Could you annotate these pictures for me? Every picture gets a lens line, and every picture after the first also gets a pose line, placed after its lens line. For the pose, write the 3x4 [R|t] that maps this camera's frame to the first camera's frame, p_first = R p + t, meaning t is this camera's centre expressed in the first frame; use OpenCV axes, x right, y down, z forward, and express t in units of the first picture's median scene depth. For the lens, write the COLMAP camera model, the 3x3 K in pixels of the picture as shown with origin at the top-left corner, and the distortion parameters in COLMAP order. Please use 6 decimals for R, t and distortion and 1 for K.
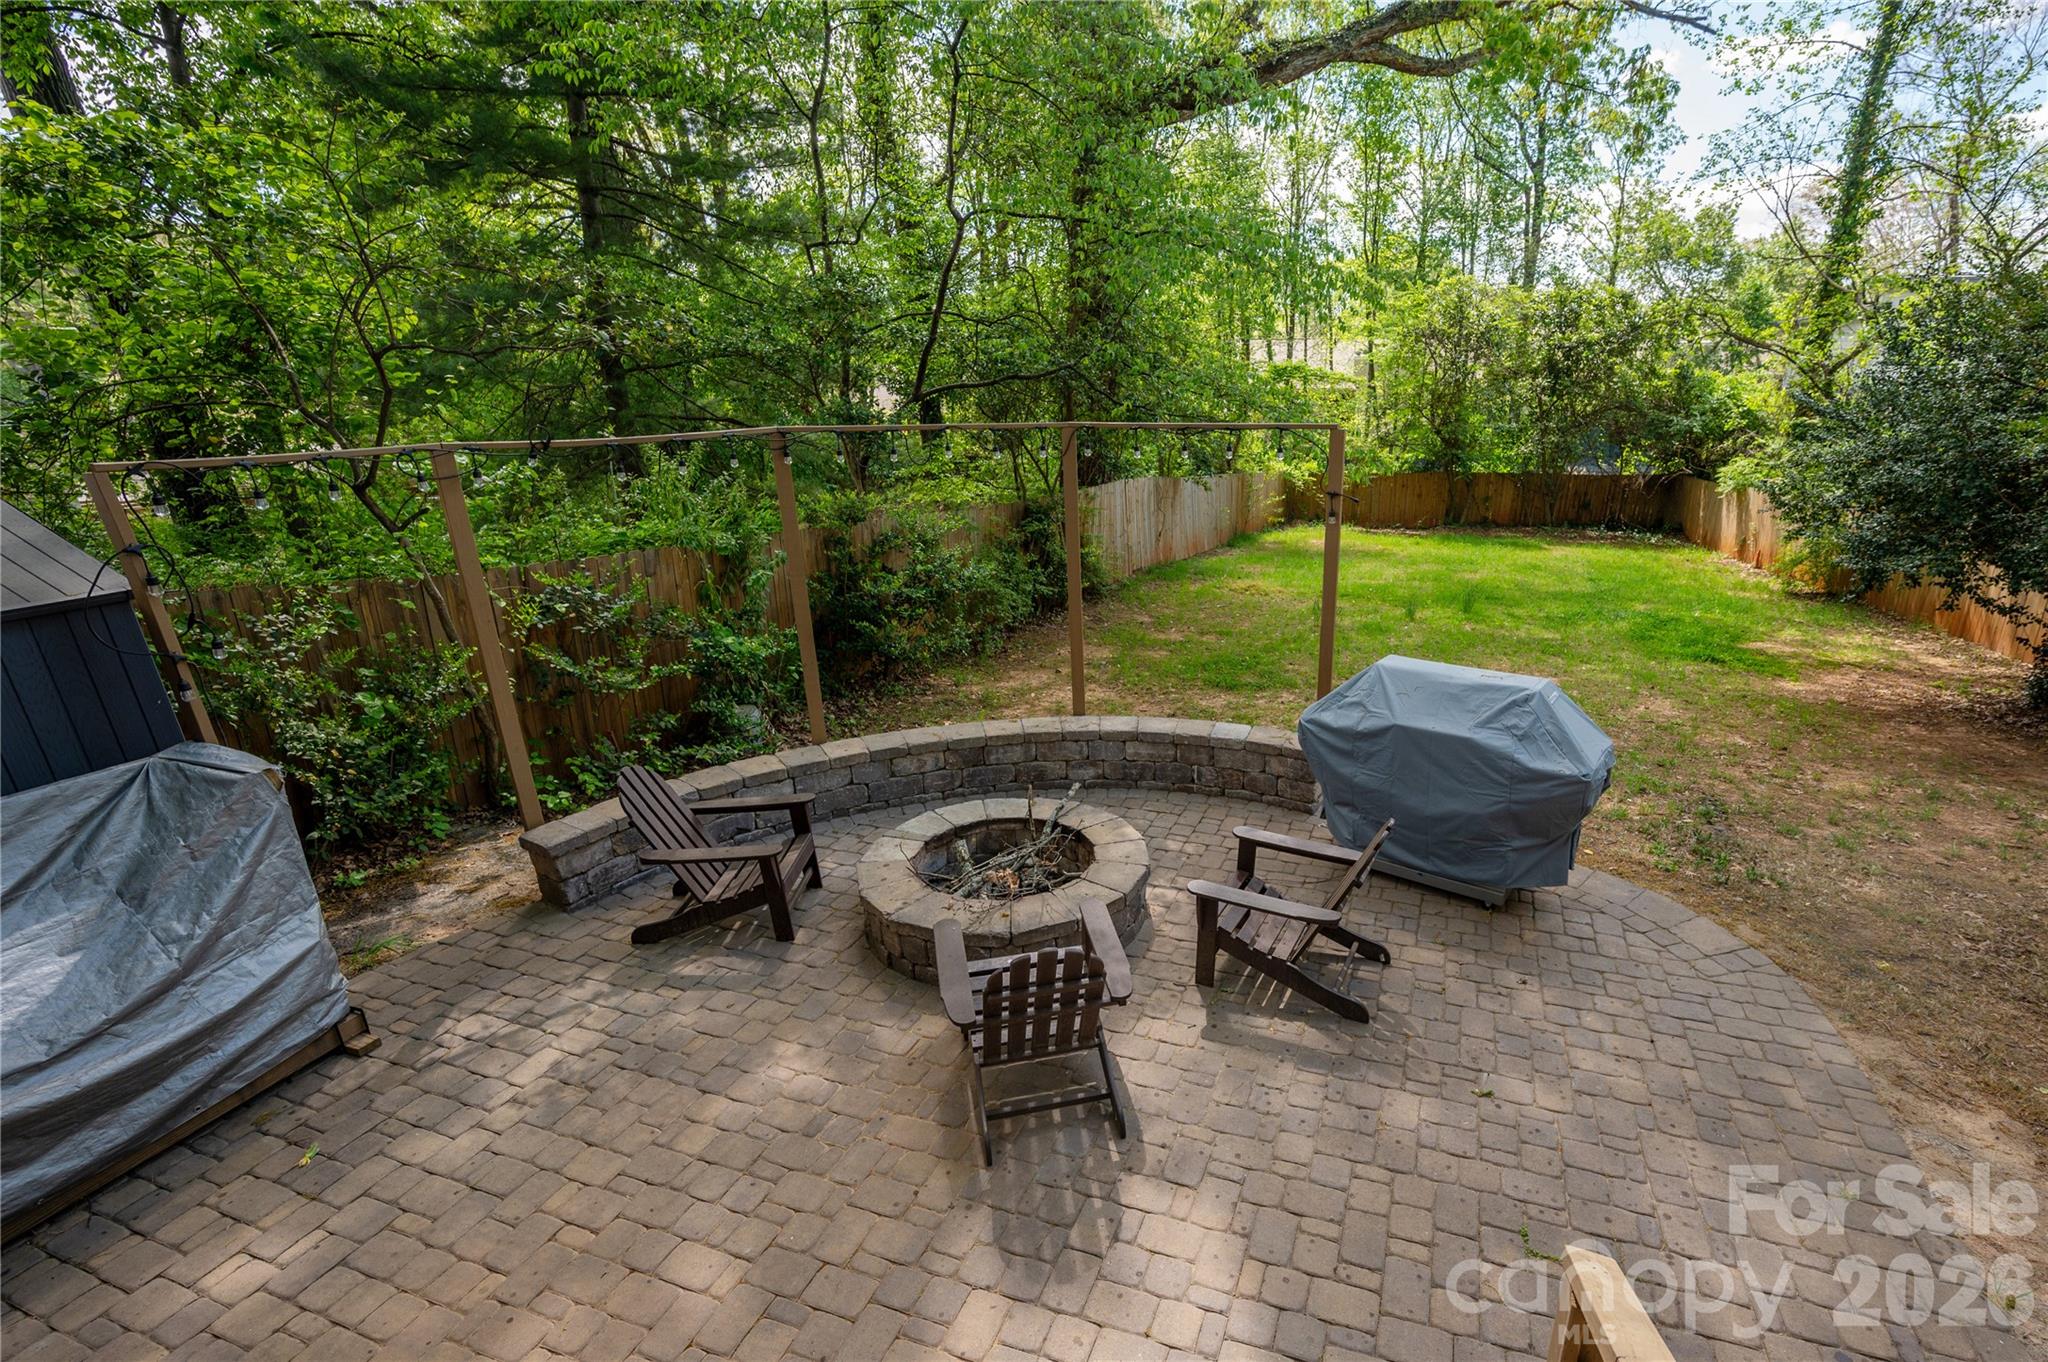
lens RADIAL K [[880.7, 0, 1024.0], [0, 880.7, 681.0], [0, 0, 1]] dist [-0.000558, -0.000189]
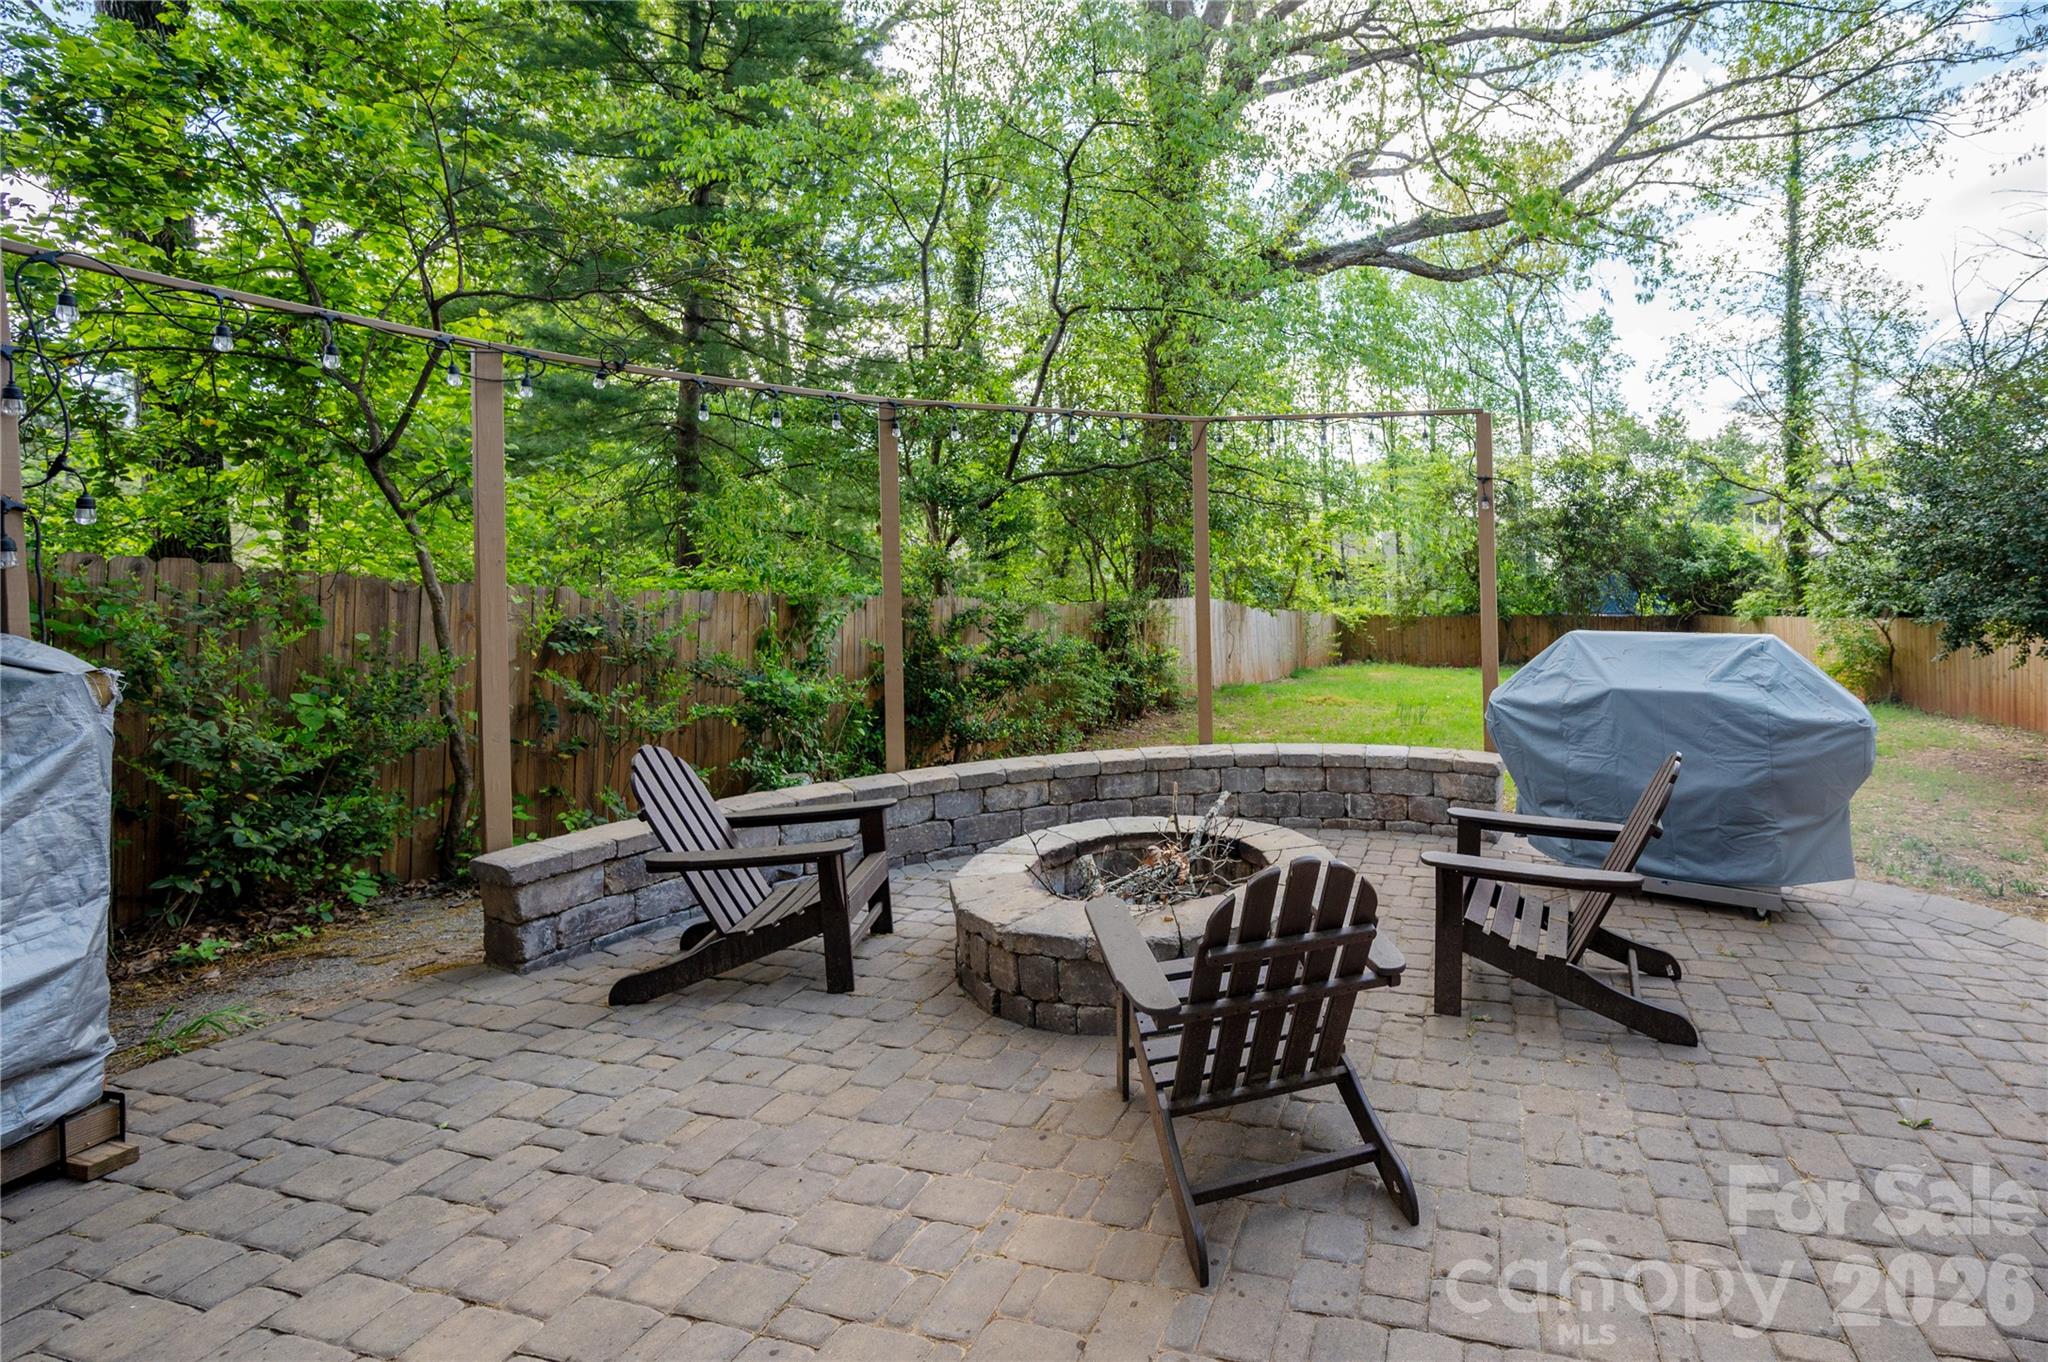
lens RADIAL K [[789.5, 0, 1114.1], [0, 789.5, 678.6], [0, 0, 1]] dist [0.000286, -0.000503]
pose [[0.994166, 0.031308, 0.103219, -0.119910], [0.002795, 0.949148, -0.314818, 0.243871], [-0.107827, 0.313270, 0.943523, 0.284693]]
